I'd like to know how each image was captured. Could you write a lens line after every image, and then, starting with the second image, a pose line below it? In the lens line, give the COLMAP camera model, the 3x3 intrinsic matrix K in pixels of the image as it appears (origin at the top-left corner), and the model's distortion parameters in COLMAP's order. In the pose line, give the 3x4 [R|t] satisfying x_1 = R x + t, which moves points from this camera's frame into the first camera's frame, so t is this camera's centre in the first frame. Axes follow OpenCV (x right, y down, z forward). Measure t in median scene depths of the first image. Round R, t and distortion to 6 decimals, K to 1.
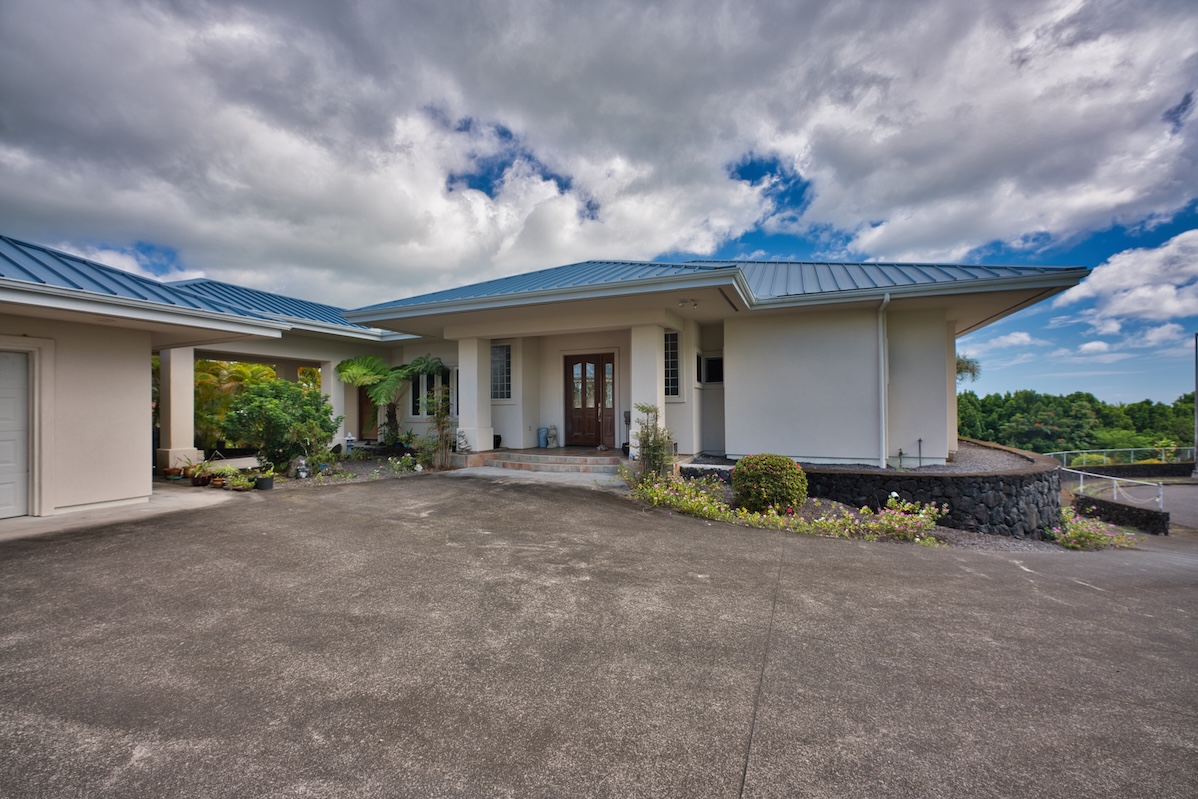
lens RADIAL K [[486.7, 0, 599.0], [0, 486.7, 399.5], [0, 0, 1]] dist [-0.022050, 0.000843]
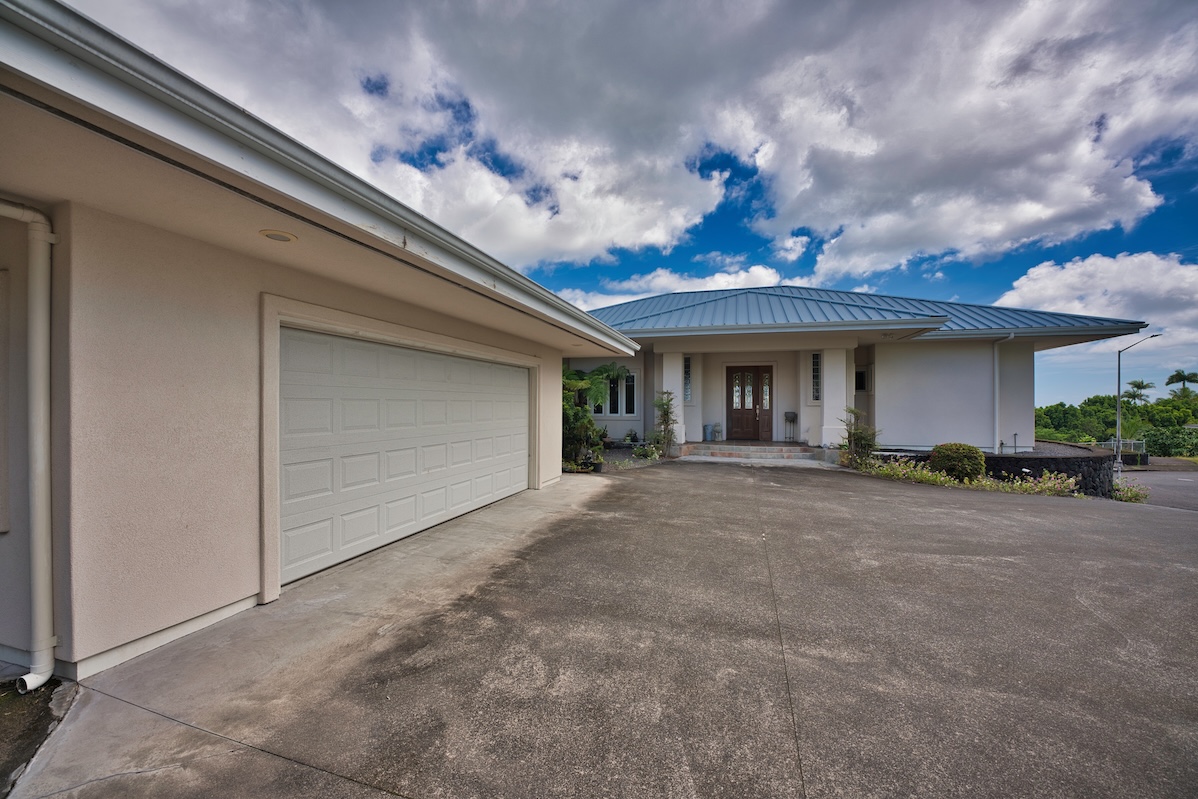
lens RADIAL K [[517.7, 0, 583.8], [0, 517.7, 401.3], [0, 0, 1]] dist [-0.015880, 0.000131]
pose [[0.994796, 0.008971, 0.101491, -0.751141], [-0.009987, 0.999905, 0.009510, -0.013326], [-0.101396, -0.010474, 0.994791, -0.359661]]
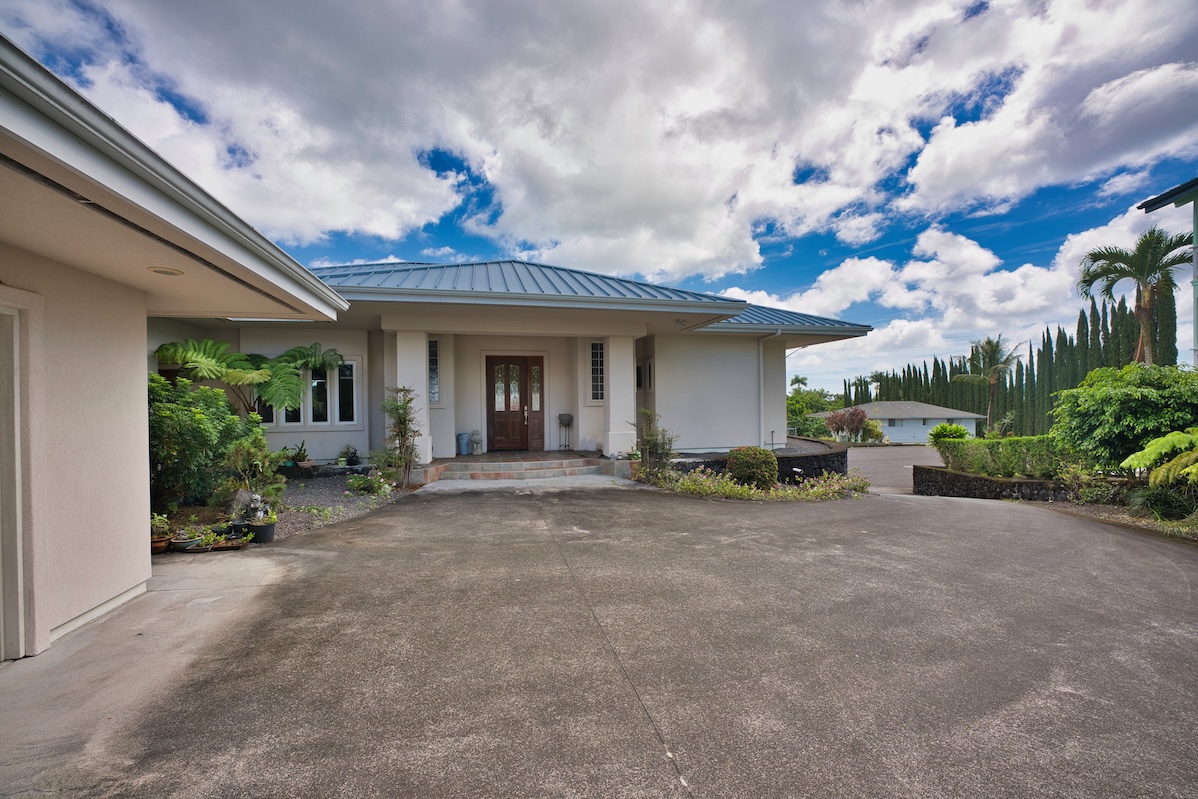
lens RADIAL K [[486.7, 0, 599.0], [0, 486.7, 399.5], [0, 0, 1]] dist [-0.022050, 0.000843]
pose [[0.801420, -0.000164, 0.598102, -0.610856], [-0.004828, 0.999966, 0.006744, -0.016605], [-0.598083, -0.008292, 0.801391, 0.154603]]
